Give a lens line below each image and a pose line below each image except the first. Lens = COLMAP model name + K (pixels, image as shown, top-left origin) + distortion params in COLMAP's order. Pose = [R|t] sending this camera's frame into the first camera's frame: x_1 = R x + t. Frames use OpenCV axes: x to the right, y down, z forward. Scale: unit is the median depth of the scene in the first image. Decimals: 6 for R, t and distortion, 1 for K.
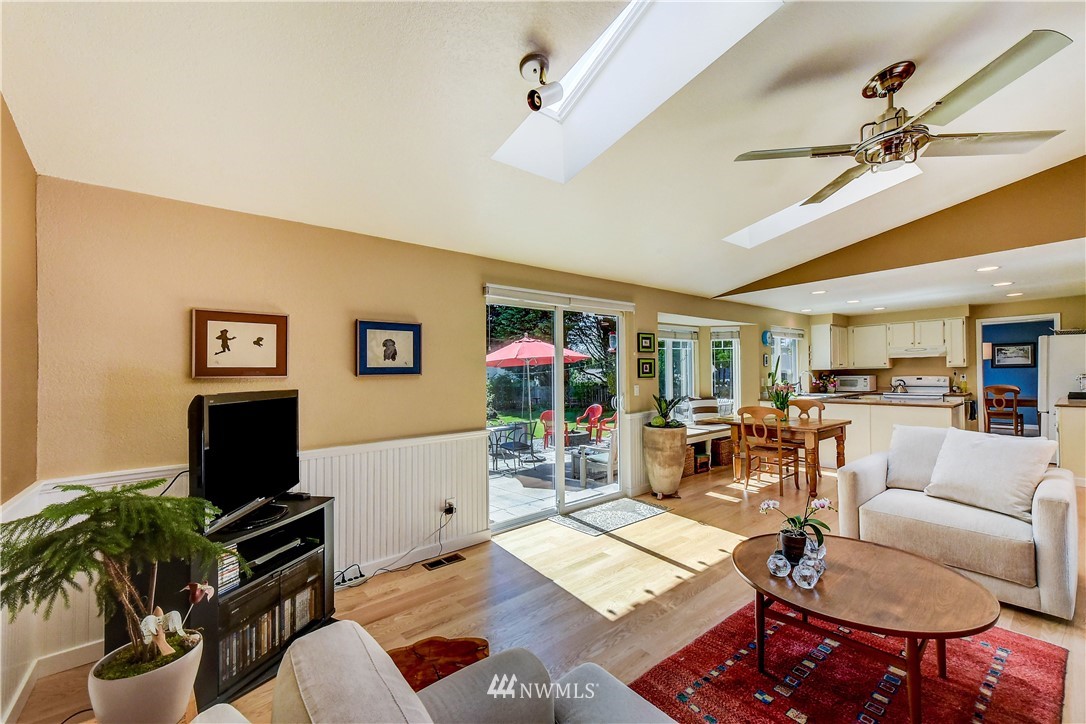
lens RADIAL K [[438.7, 0, 542.8], [0, 438.7, 374.3], [0, 0, 1]] dist [0.011749, -0.000056]
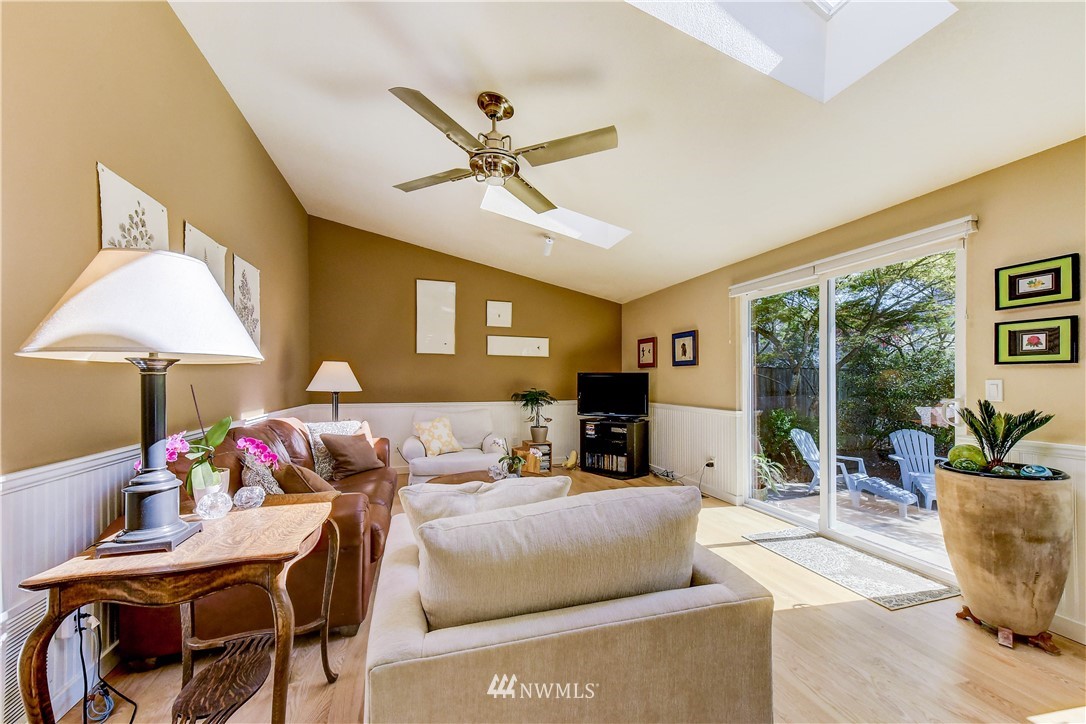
lens RADIAL K [[430.9, 0, 546.6], [0, 430.9, 377.4], [0, 0, 1]] dist [0.012214, 0.000207]
pose [[-0.381370, 0.017723, -0.924252, 0.569671], [0.007977, 0.999842, 0.015881, 0.007237], [0.924388, -0.001317, -0.381451, 0.493092]]
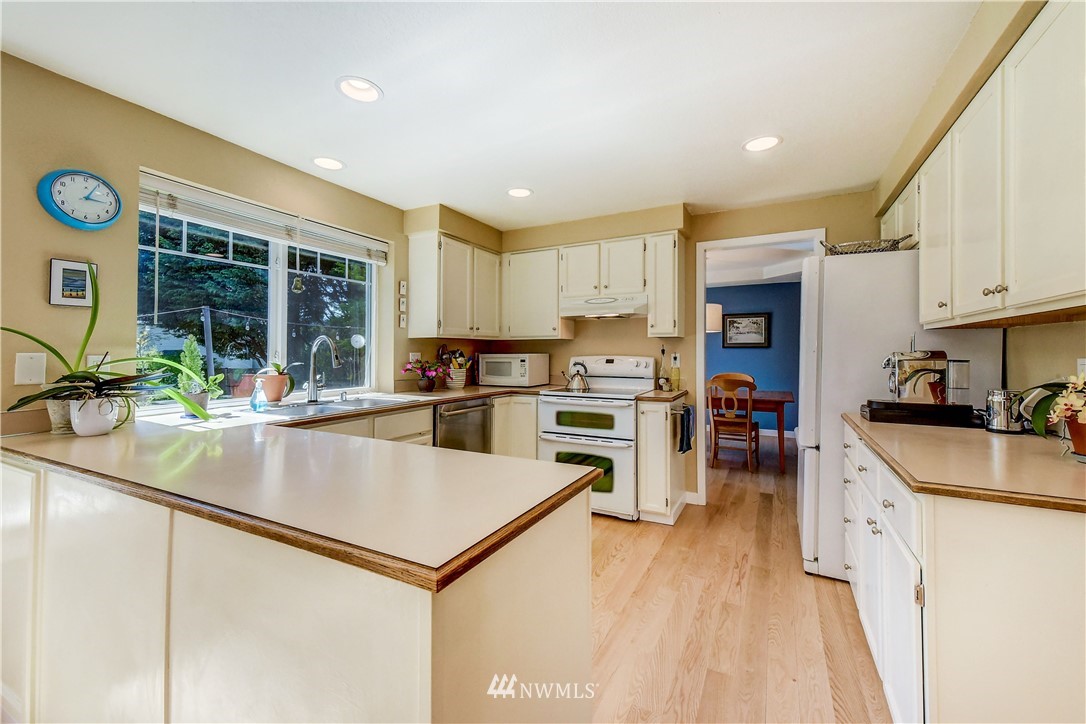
lens RADIAL K [[441.2, 0, 546.0], [0, 441.2, 350.0], [0, 0, 1]] dist [0.014310, 0.000100]
pose [[0.920774, 0.023233, 0.389404, 0.629608], [-0.018016, 0.999692, -0.017045, 0.007654], [-0.389680, 0.008679, 0.920909, 0.608756]]
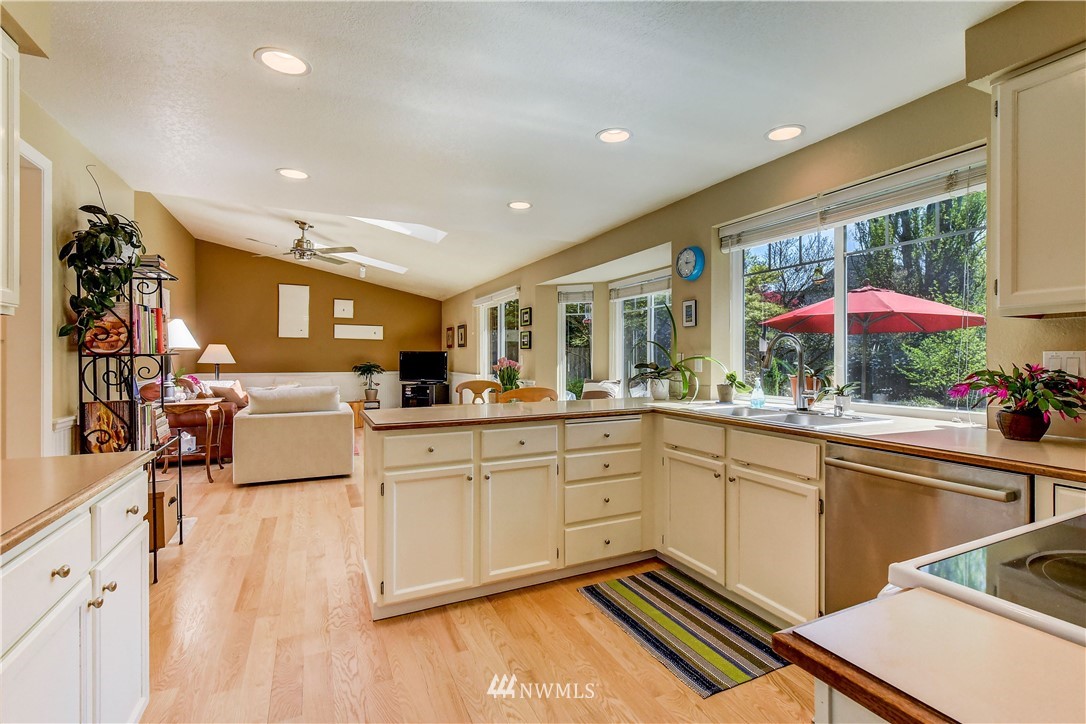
lens RADIAL K [[496.9, 0, 546.1], [0, 496.9, 355.7], [0, 0, 1]] dist [0.000621, 0.000110]
pose [[-0.244289, 0.018443, -0.969527, 0.980856], [0.004758, 0.999830, 0.017820, 0.001773], [0.969691, -0.000260, -0.244336, 0.929802]]
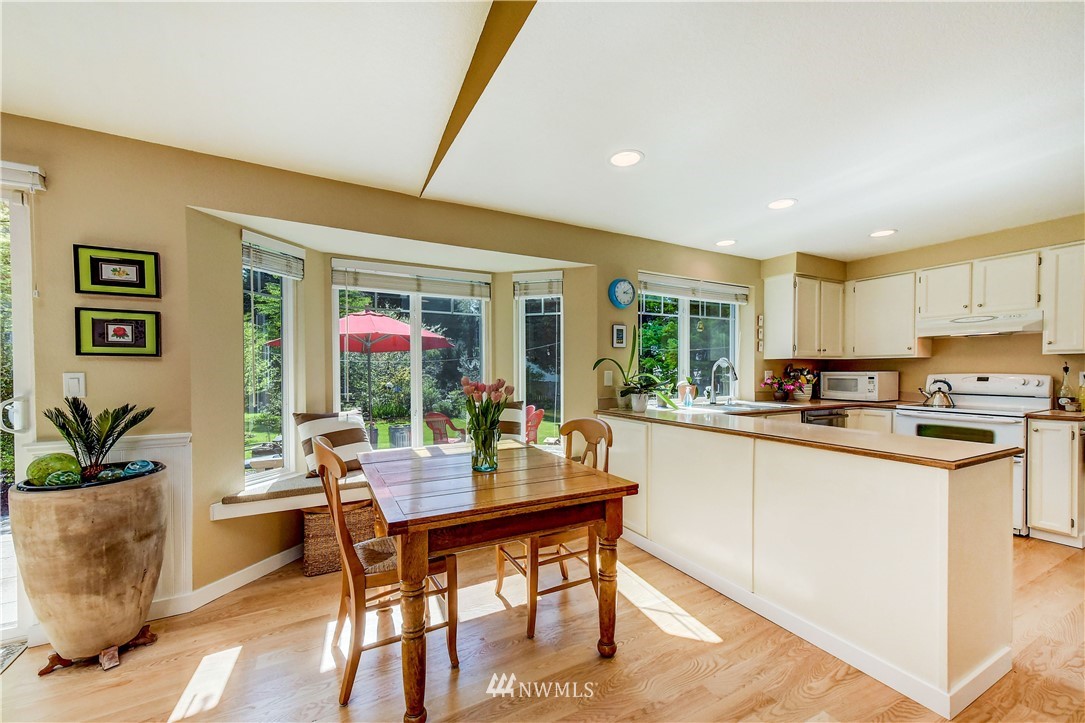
lens RADIAL K [[430.5, 0, 546.1], [0, 430.5, 376.9], [0, 0, 1]] dist [0.012214, 0.000207]
pose [[0.981960, 0.021650, -0.187845, 0.493402], [-0.018750, 0.999676, 0.017199, 0.008863], [0.188156, -0.013367, 0.982048, 0.458654]]
